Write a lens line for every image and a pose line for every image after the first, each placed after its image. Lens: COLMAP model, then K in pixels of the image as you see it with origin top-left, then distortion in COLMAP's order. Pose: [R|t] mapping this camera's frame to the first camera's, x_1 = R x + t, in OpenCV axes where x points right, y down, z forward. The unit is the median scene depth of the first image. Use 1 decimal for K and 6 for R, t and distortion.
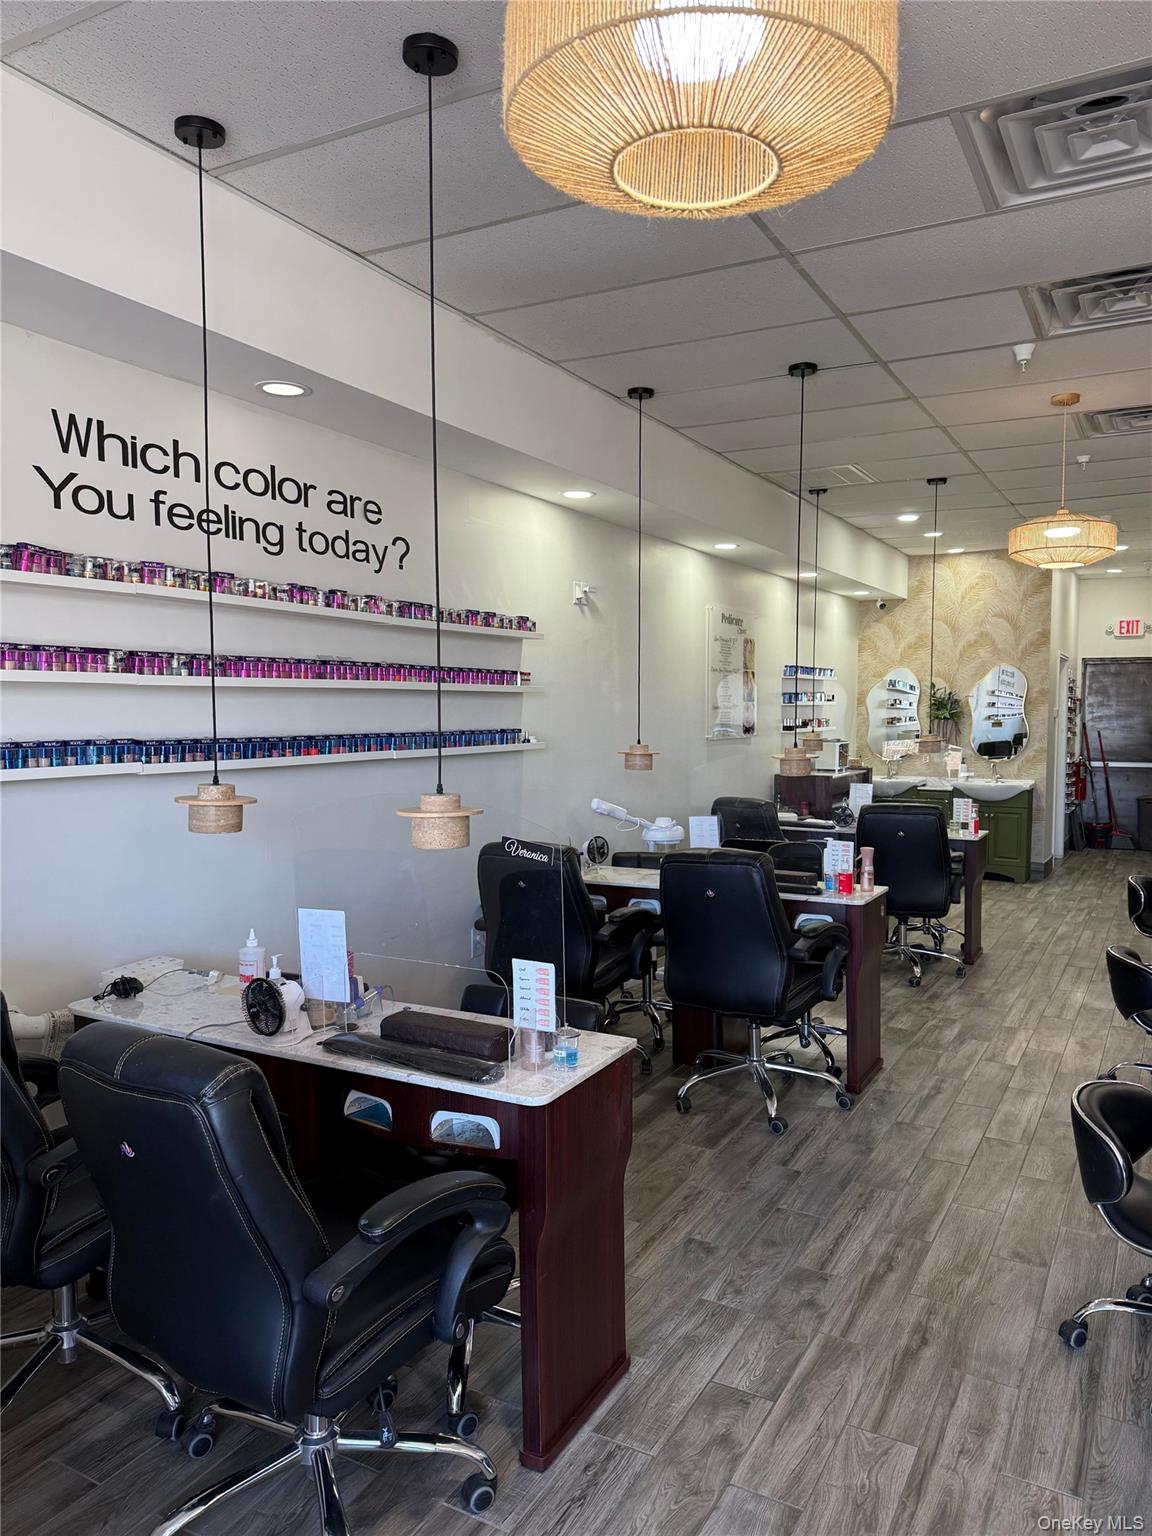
lens RADIAL K [[1085.7, 0, 576.9], [0, 1085.7, 774.4], [0, 0, 1]] dist [0.030672, -0.033469]
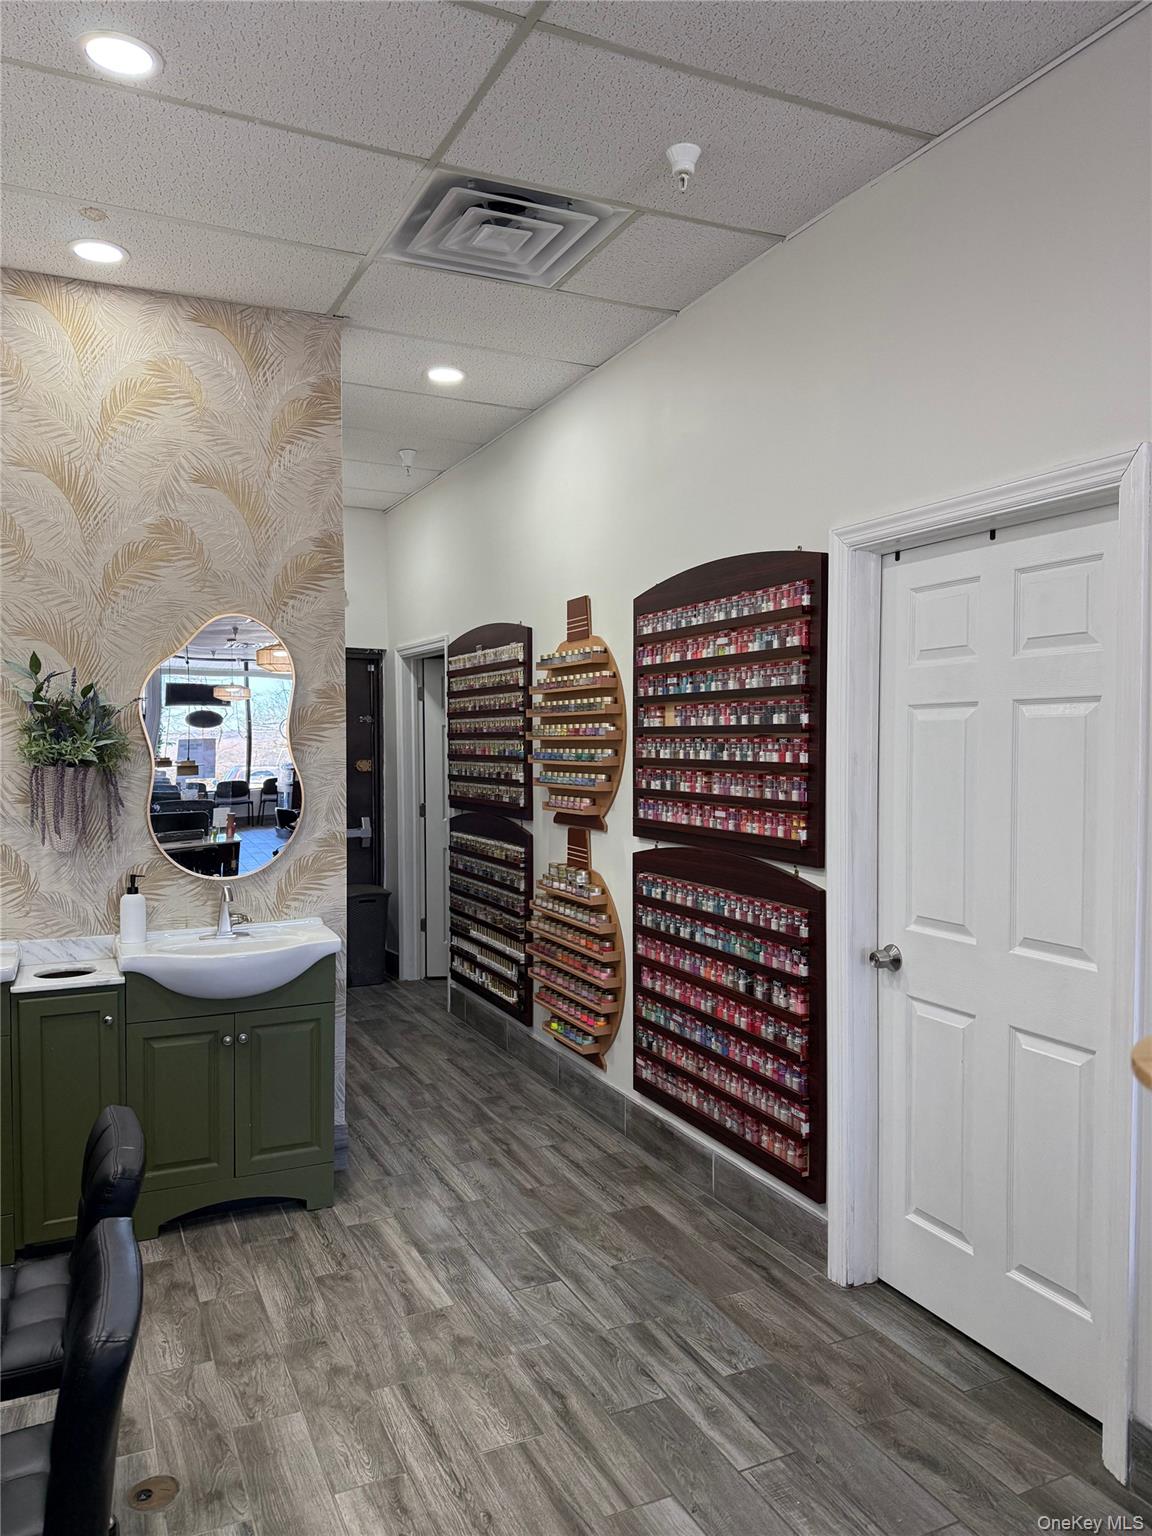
lens RADIAL K [[1085.7, 0, 573.5], [0, 1085.7, 775.6], [0, 0, 1]] dist [0.030672, -0.033469]
pose [[0.579505, -0.034867, 0.814222, 0.151121], [0.055538, 0.998451, 0.003228, -0.040090], [-0.813074, 0.043350, 0.580544, 0.669720]]
